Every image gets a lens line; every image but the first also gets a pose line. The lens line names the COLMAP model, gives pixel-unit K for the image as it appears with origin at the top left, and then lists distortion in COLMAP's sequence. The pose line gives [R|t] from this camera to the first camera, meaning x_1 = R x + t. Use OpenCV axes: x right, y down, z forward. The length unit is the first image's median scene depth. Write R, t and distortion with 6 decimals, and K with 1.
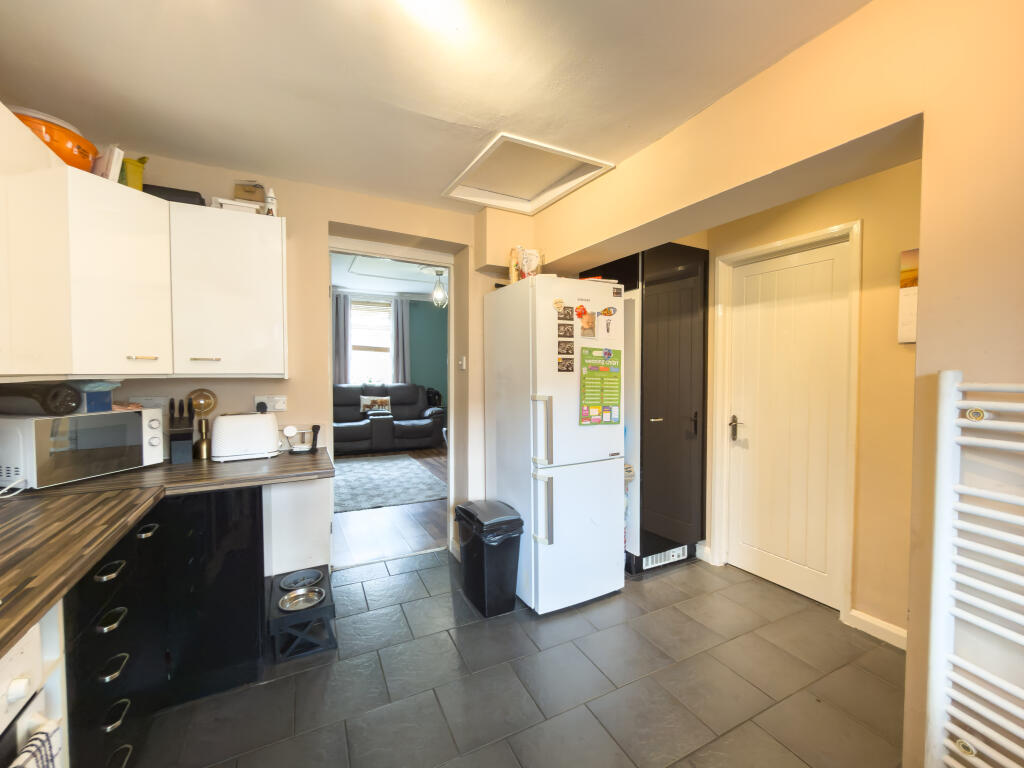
lens RADIAL K [[412.7, 0, 505.2], [0, 412.7, 386.0], [0, 0, 1]] dist [-0.000462, -0.000581]
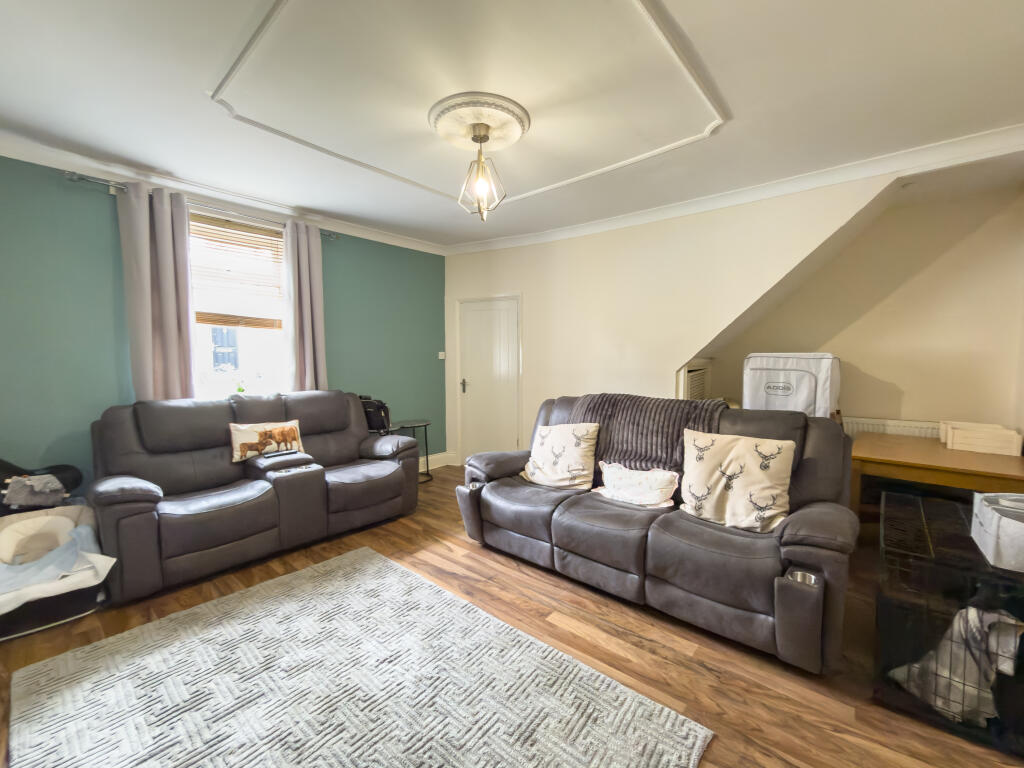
lens RADIAL K [[412.7, 0, 505.2], [0, 412.7, 386.0], [0, 0, 1]] dist [-0.000462, -0.000581]
pose [[0.924923, -0.035749, 0.378471, -0.241244], [0.024572, 0.999109, 0.034323, -0.025524], [-0.379361, -0.022446, 0.924977, 0.470574]]
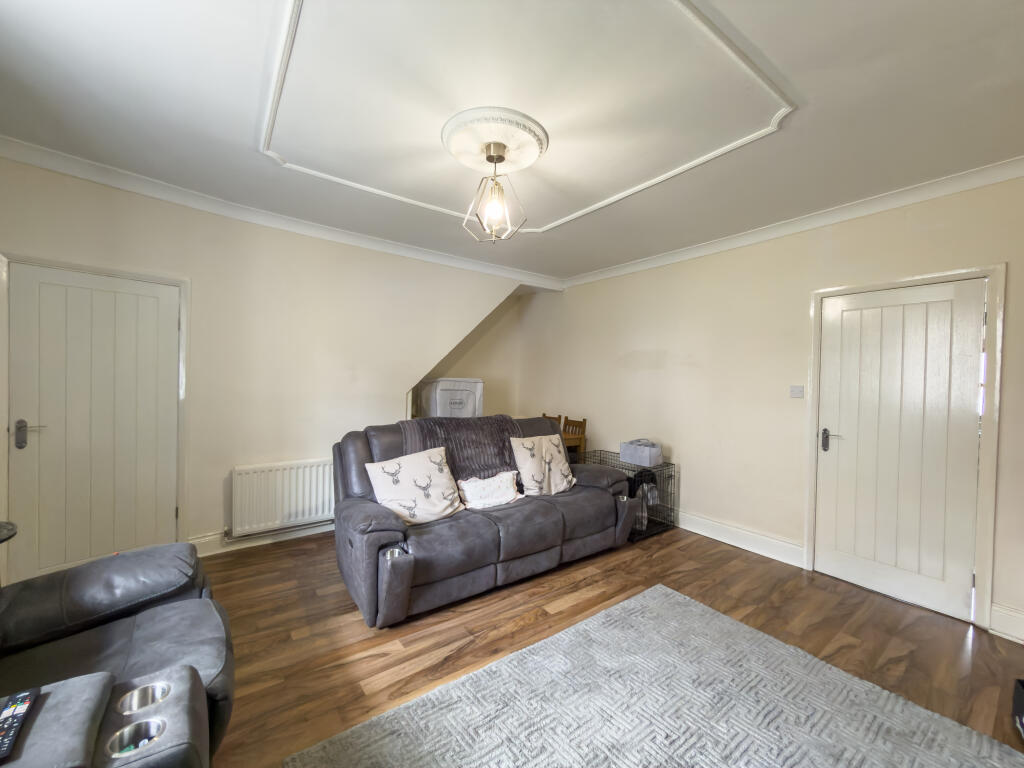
lens RADIAL K [[412.7, 0, 505.2], [0, 412.7, 386.0], [0, 0, 1]] dist [-0.000462, -0.000581]
pose [[-0.148392, -0.034995, 0.988309, -0.444550], [0.013744, 0.999204, 0.037444, -0.051834], [-0.988833, 0.019139, -0.147793, 0.830325]]
